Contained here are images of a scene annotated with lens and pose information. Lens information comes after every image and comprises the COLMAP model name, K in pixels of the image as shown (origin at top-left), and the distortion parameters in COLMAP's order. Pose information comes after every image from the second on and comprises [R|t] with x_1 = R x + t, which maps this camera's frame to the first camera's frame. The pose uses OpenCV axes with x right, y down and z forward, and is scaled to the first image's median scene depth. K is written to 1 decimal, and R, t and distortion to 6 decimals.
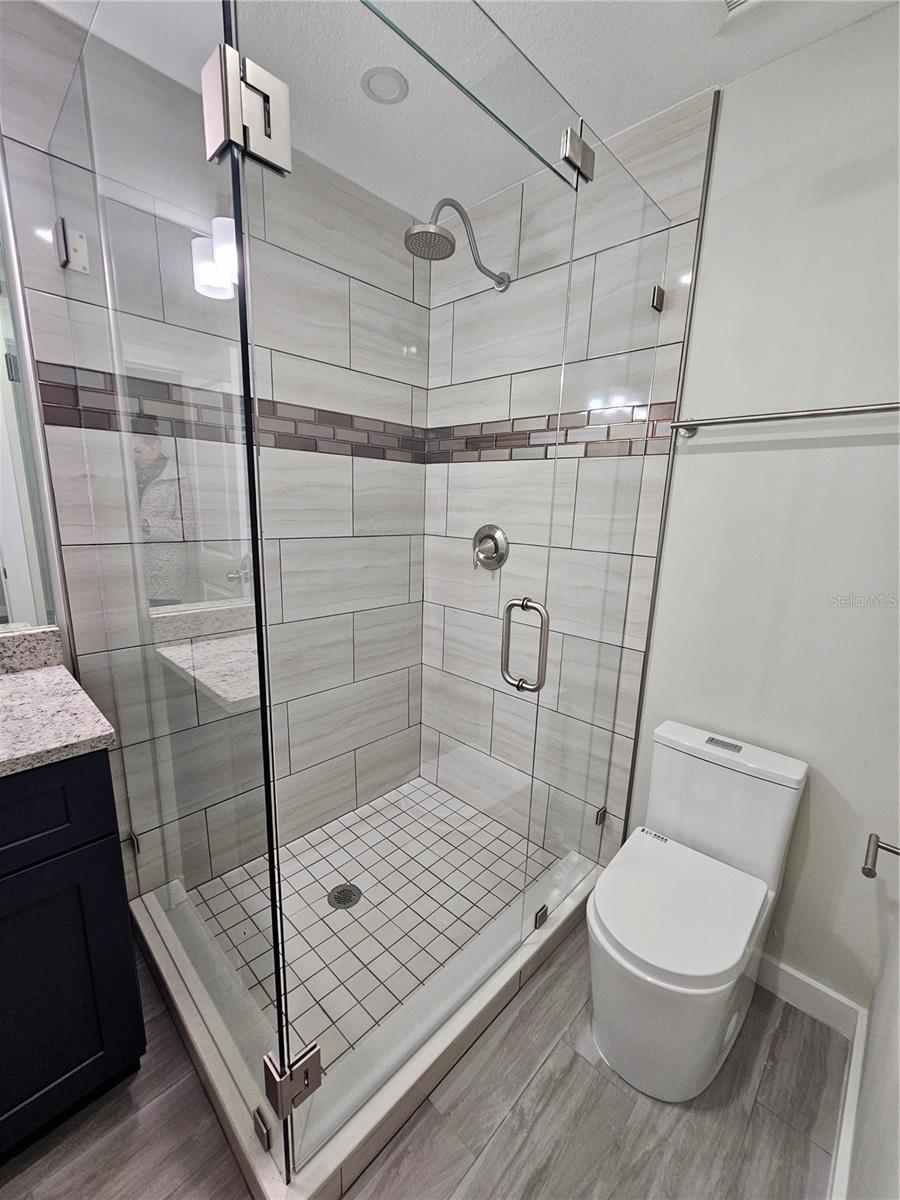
lens RADIAL K [[490.8, 0, 451.2], [0, 490.8, 607.5], [0, 0, 1]] dist [-0.003051, 0.000353]
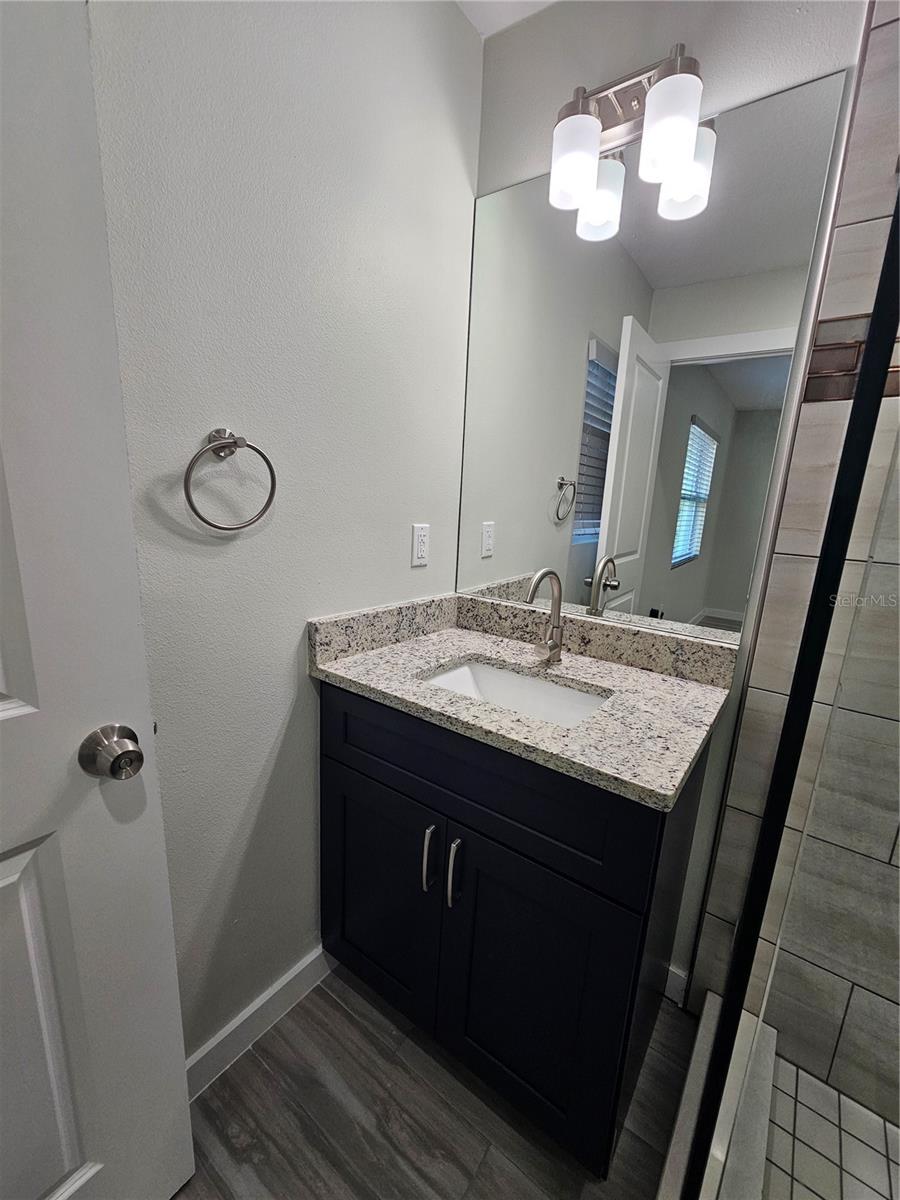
lens RADIAL K [[490.8, 0, 449.6], [0, 490.8, 604.9], [0, 0, 1]] dist [-0.003051, 0.000353]
pose [[0.123045, 0.192195, -0.973612, -0.053154], [-0.248644, 0.955746, 0.157245, -0.040333], [0.960748, 0.222735, 0.165388, 0.380638]]
